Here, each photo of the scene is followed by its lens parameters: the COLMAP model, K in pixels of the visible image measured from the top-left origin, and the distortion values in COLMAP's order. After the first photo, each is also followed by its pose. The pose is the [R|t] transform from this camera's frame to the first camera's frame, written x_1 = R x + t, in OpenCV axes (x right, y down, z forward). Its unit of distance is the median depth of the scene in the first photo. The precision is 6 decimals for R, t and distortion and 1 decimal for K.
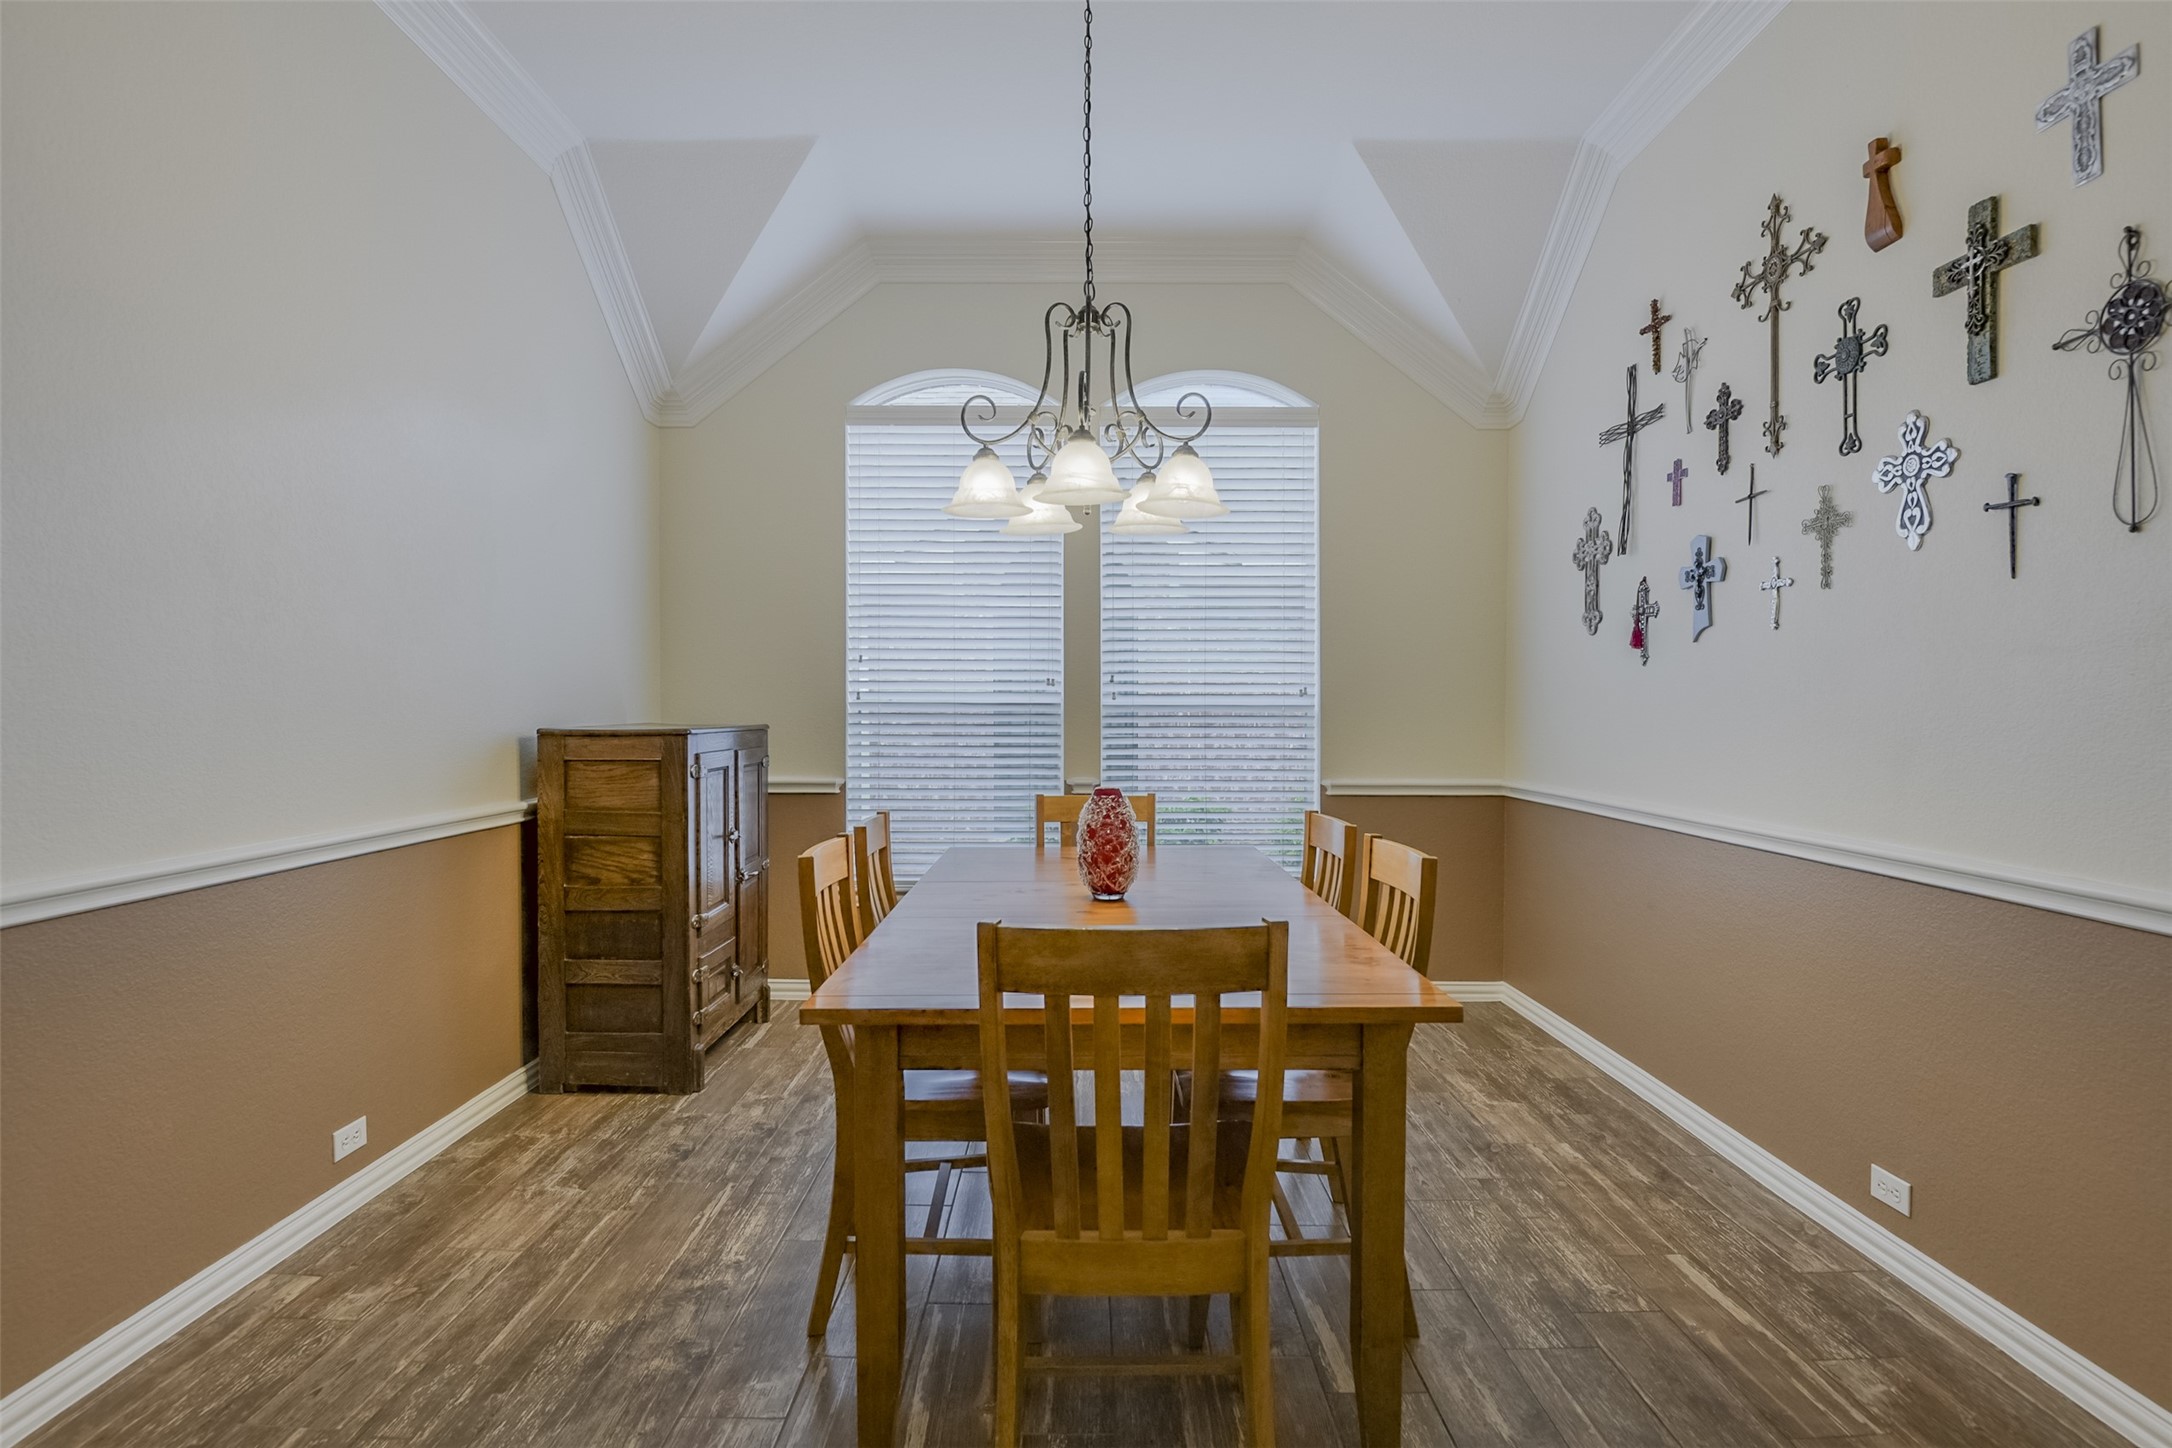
lens RADIAL K [[1064.2, 0, 1088.9], [0, 1064.2, 717.0], [0, 0, 1]] dist [-0.014036, -0.018230]
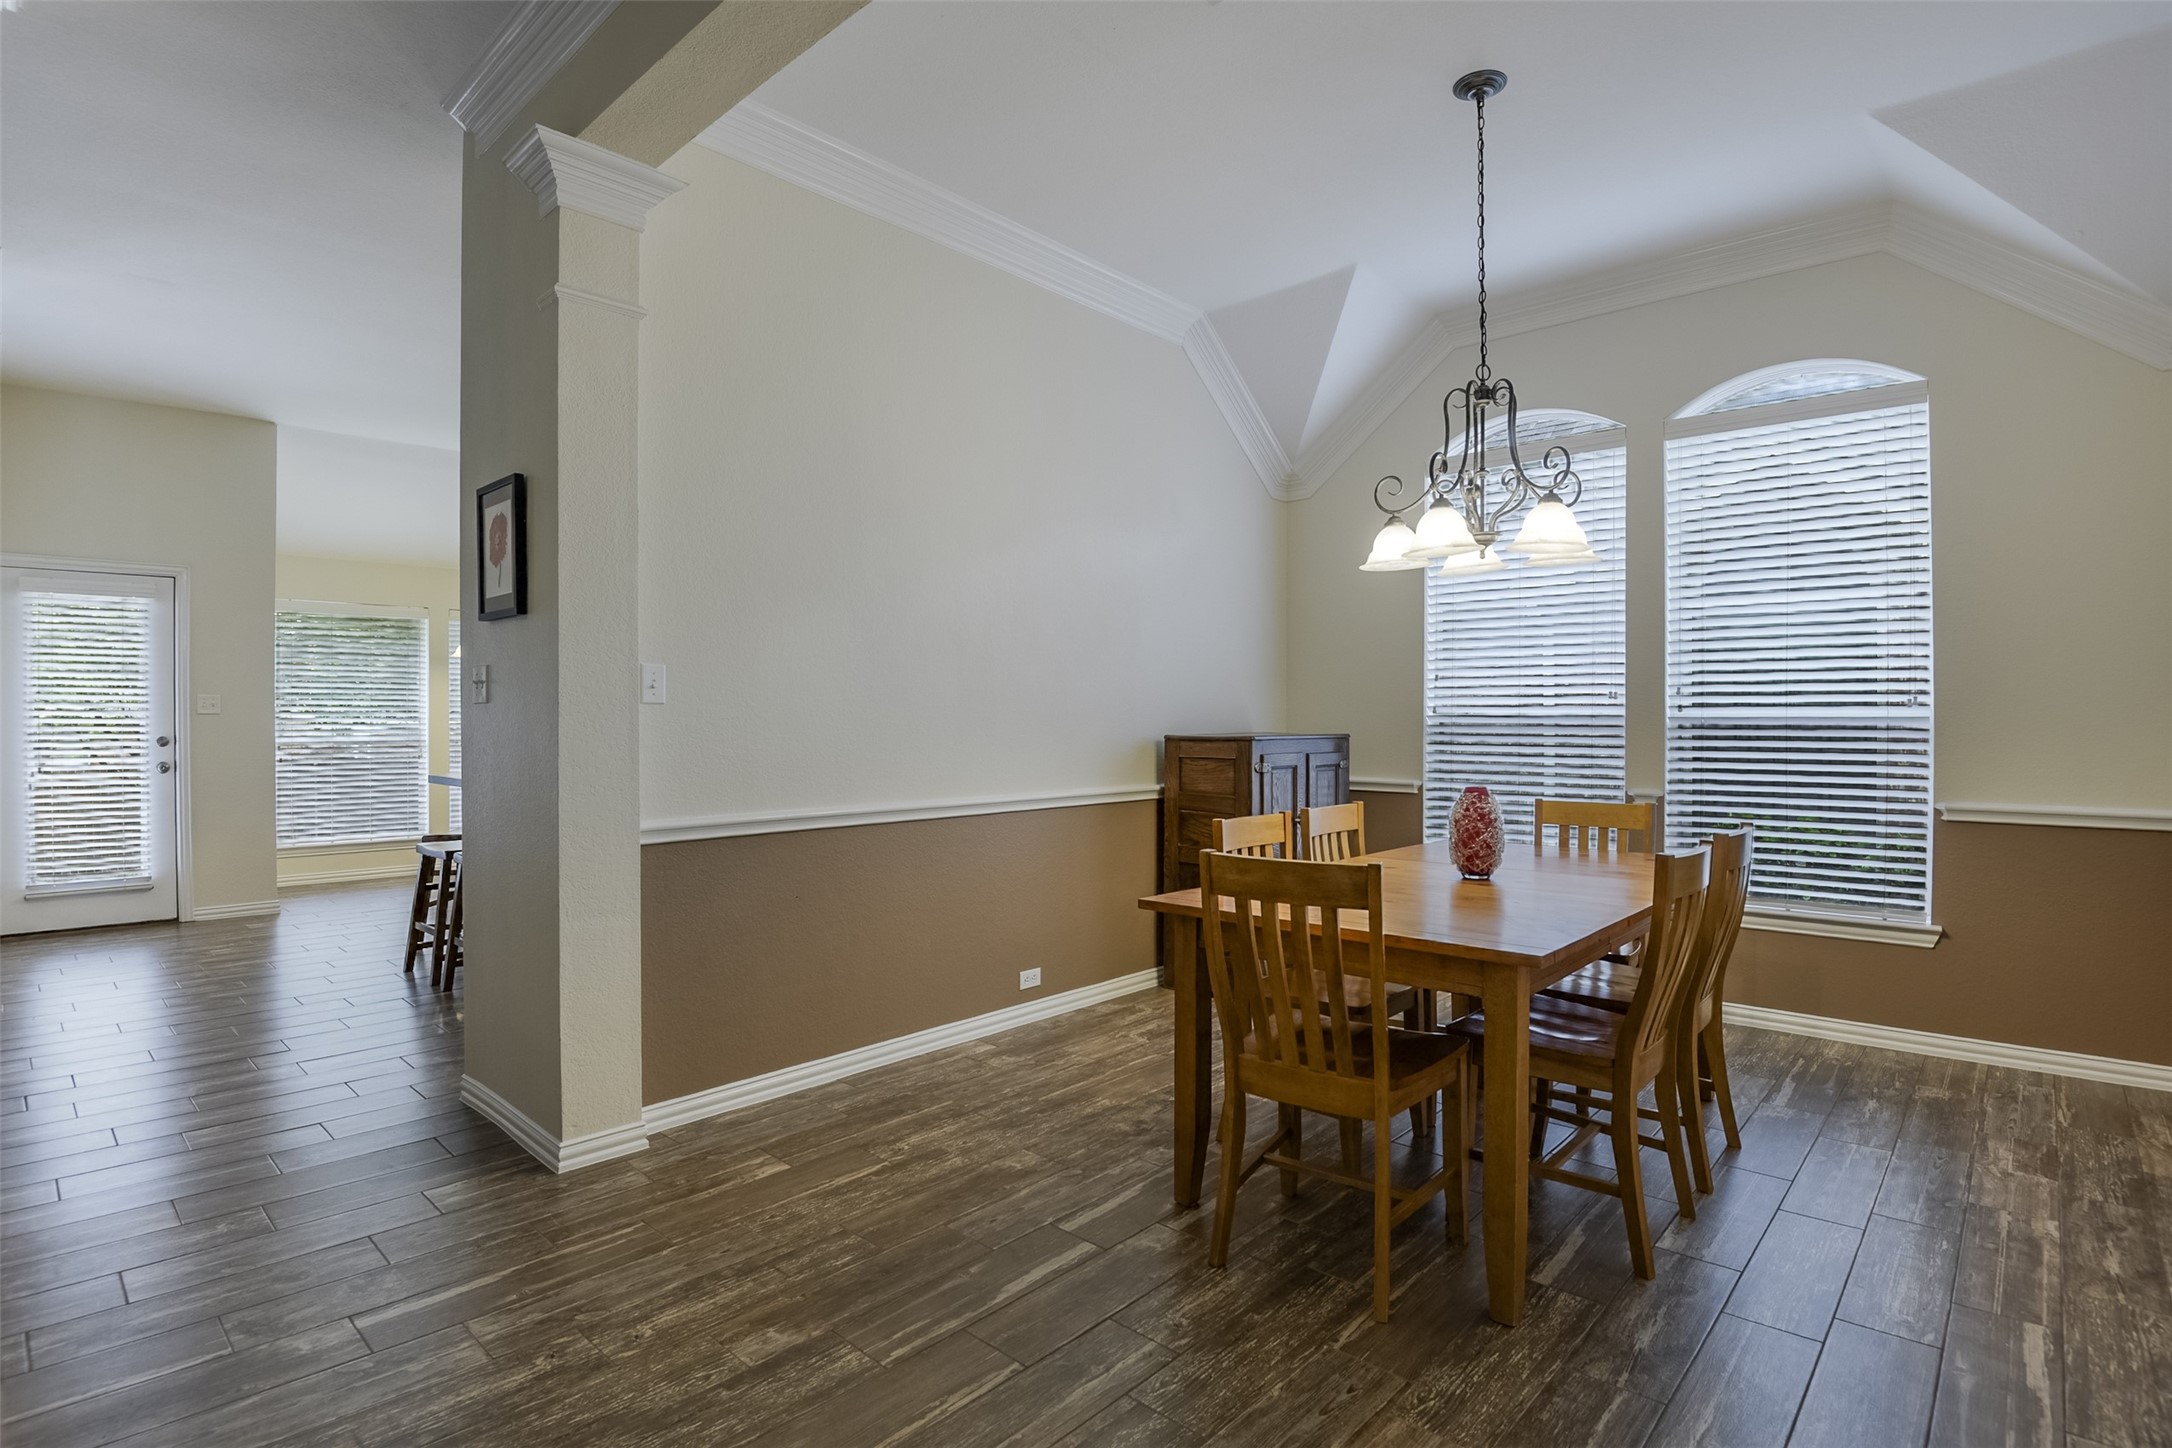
lens RADIAL K [[1064.2, 0, 1088.9], [0, 1064.2, 717.0], [0, 0, 1]] dist [-0.014036, -0.018230]
pose [[0.733855, -0.003600, -0.679297, 0.395873], [-0.005470, 0.999922, -0.011209, 0.003261], [0.679284, 0.011942, 0.733778, -0.142748]]
